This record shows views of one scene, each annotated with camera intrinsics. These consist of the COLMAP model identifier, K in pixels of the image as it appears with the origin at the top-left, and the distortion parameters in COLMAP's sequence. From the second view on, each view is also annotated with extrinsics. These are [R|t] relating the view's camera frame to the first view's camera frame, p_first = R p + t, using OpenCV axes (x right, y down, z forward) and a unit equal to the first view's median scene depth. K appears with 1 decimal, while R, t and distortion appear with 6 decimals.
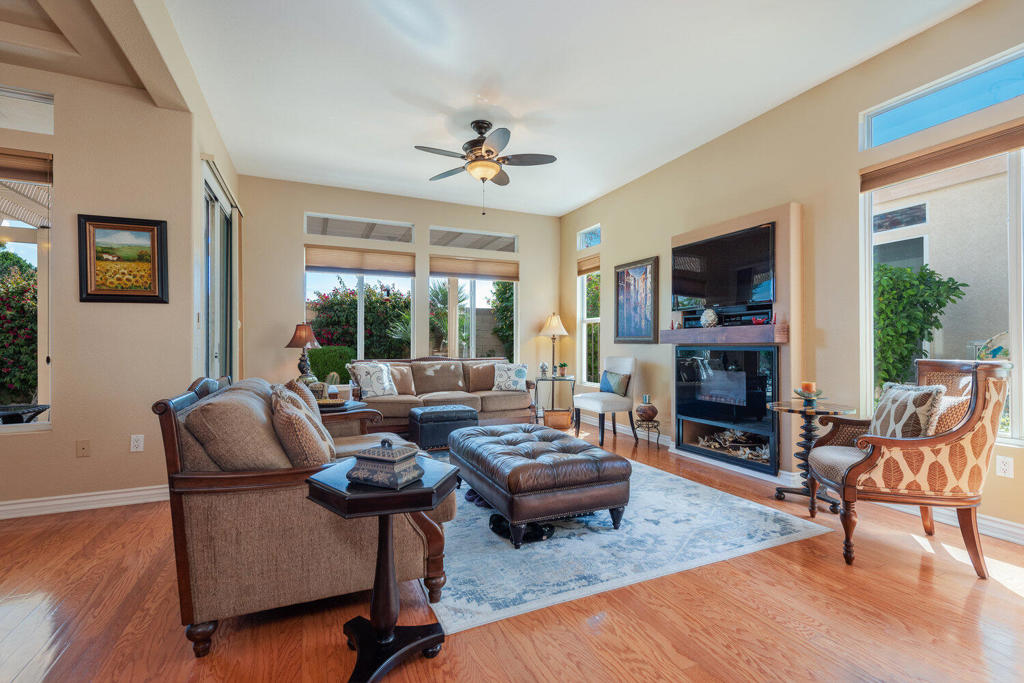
lens RADIAL K [[446.7, 0, 512.0], [0, 446.7, 345.6], [0, 0, 1]] dist [0.000865, 0.000018]
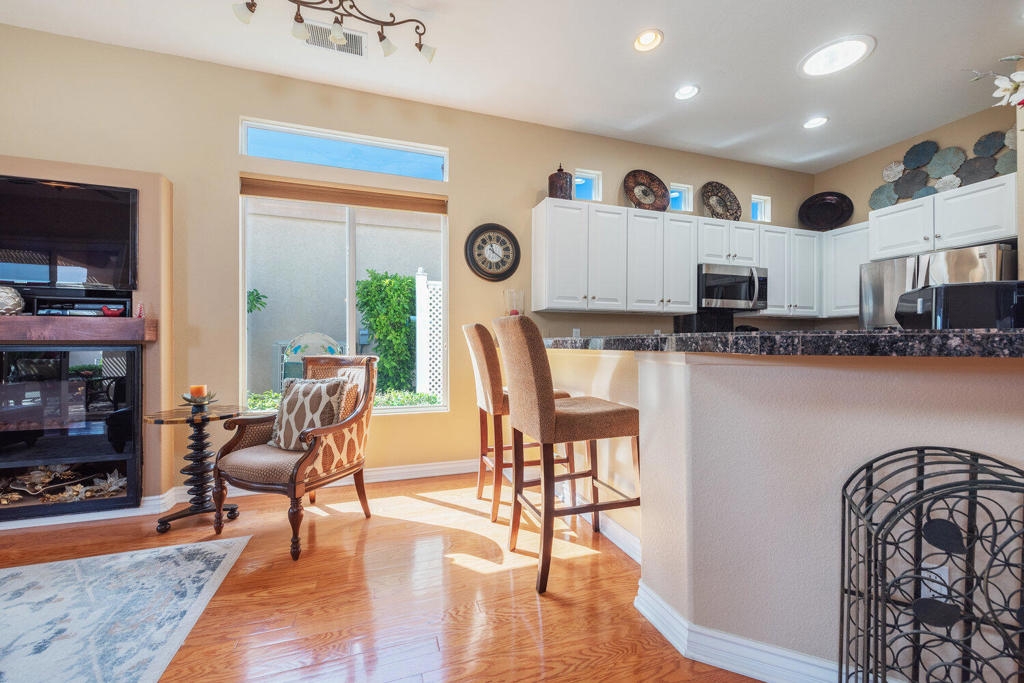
lens RADIAL K [[409.0, 0, 512.0], [0, 409.0, 341.5], [0, 0, 1]] dist [0.001270, -0.000852]
pose [[0.094609, 0.007928, 0.995483, -0.089442], [-0.002151, 0.999968, -0.007759, -0.000335], [-0.995512, -0.001407, 0.094623, 0.294914]]
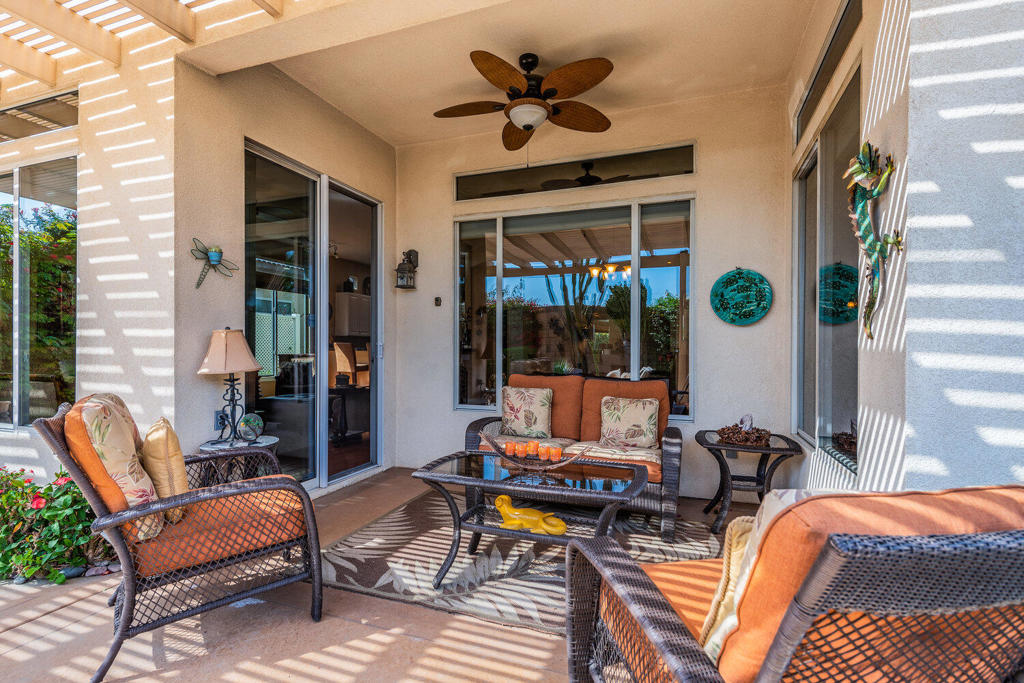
lens RADIAL K [[485.4, 0, 515.4], [0, 485.4, 352.2], [0, 0, 1]] dist [0.002234, -0.000784]
pose [[-0.720443, -0.005640, 0.693492, -2.138321], [-0.004480, 0.999984, 0.003478, -0.000437], [-0.693500, -0.000601, -0.720456, 1.902406]]
